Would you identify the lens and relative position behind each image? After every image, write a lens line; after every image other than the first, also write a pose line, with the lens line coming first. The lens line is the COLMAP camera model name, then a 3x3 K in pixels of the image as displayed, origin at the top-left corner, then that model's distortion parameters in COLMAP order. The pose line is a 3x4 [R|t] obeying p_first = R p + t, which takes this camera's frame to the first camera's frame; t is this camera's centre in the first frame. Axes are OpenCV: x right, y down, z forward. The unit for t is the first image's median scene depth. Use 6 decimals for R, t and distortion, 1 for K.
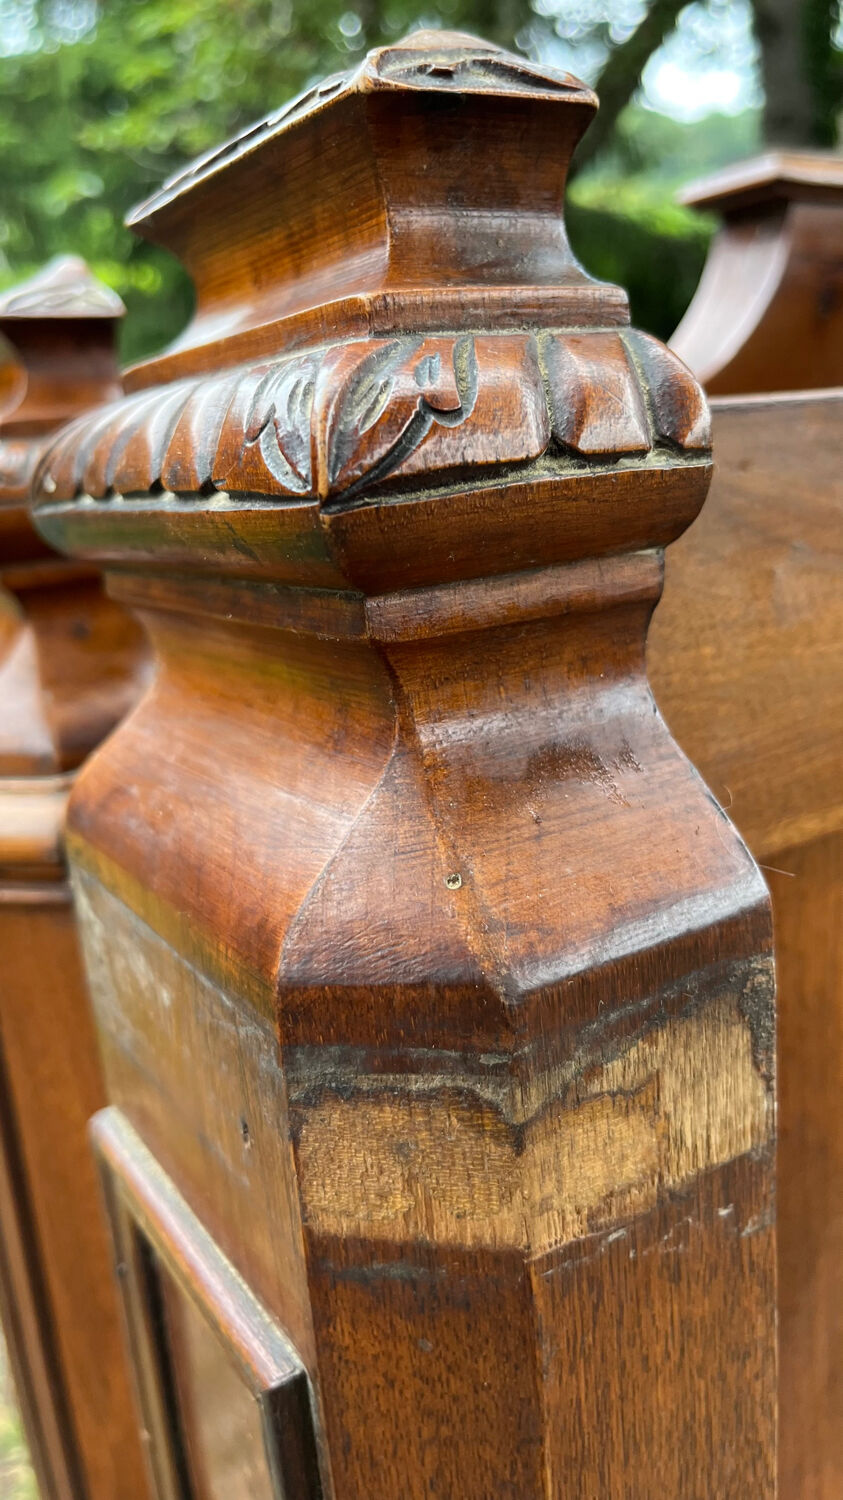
lens RADIAL K [[1185.5, 0, 421.3], [0, 1185.5, 756.4], [0, 0, 1]] dist [0.007900, -0.044949]
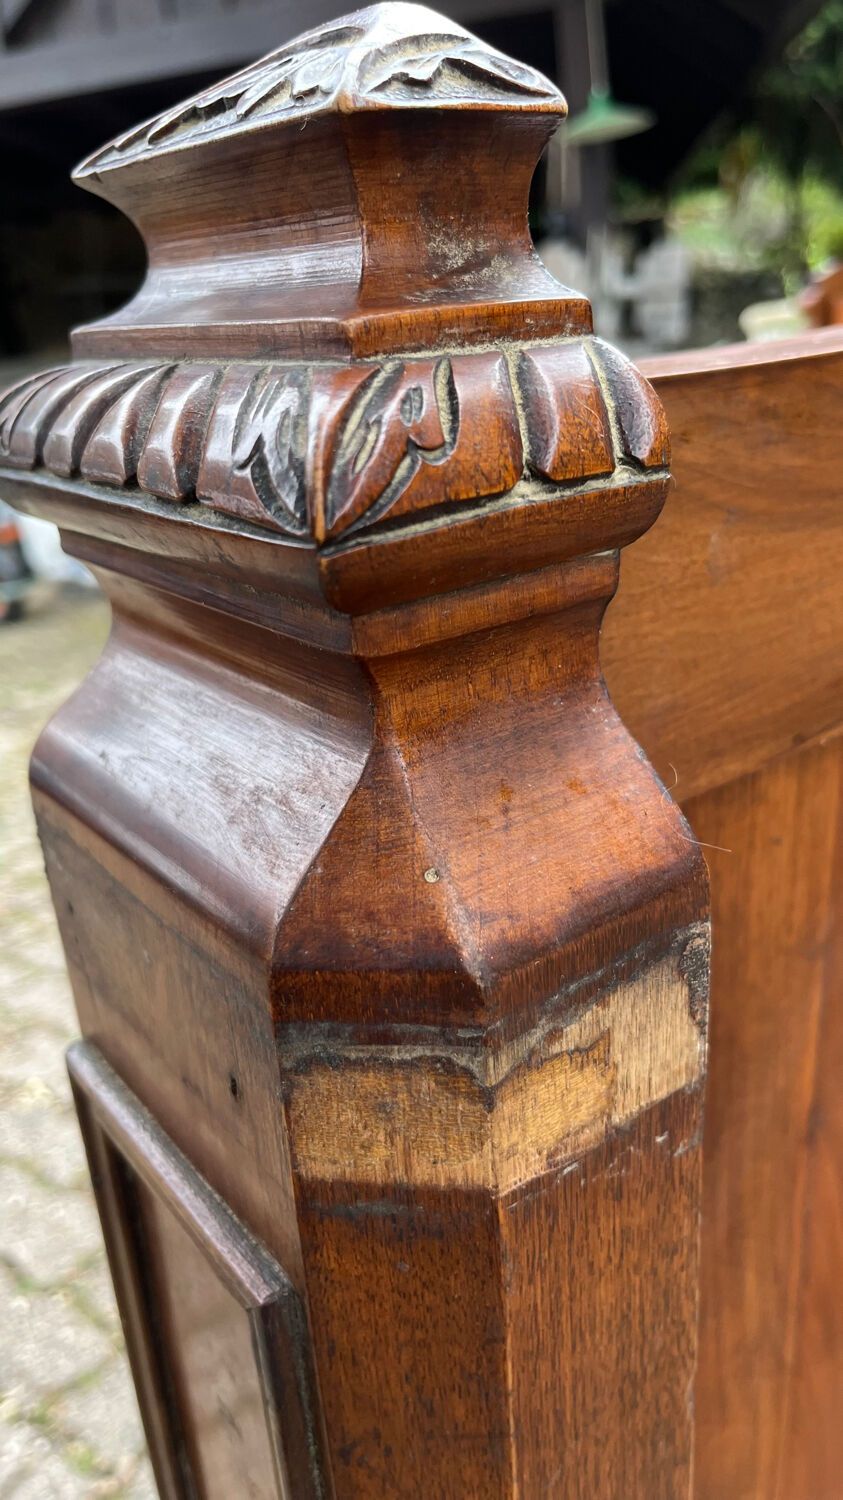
lens RADIAL K [[1185.5, 0, 418.2], [0, 1185.5, 743.3], [0, 0, 1]] dist [0.007900, -0.044949]
pose [[0.996264, -0.012126, 0.085505, -0.072551], [0.001315, 0.992108, 0.125379, -0.142522], [-0.086351, -0.124798, 0.988417, -0.061932]]
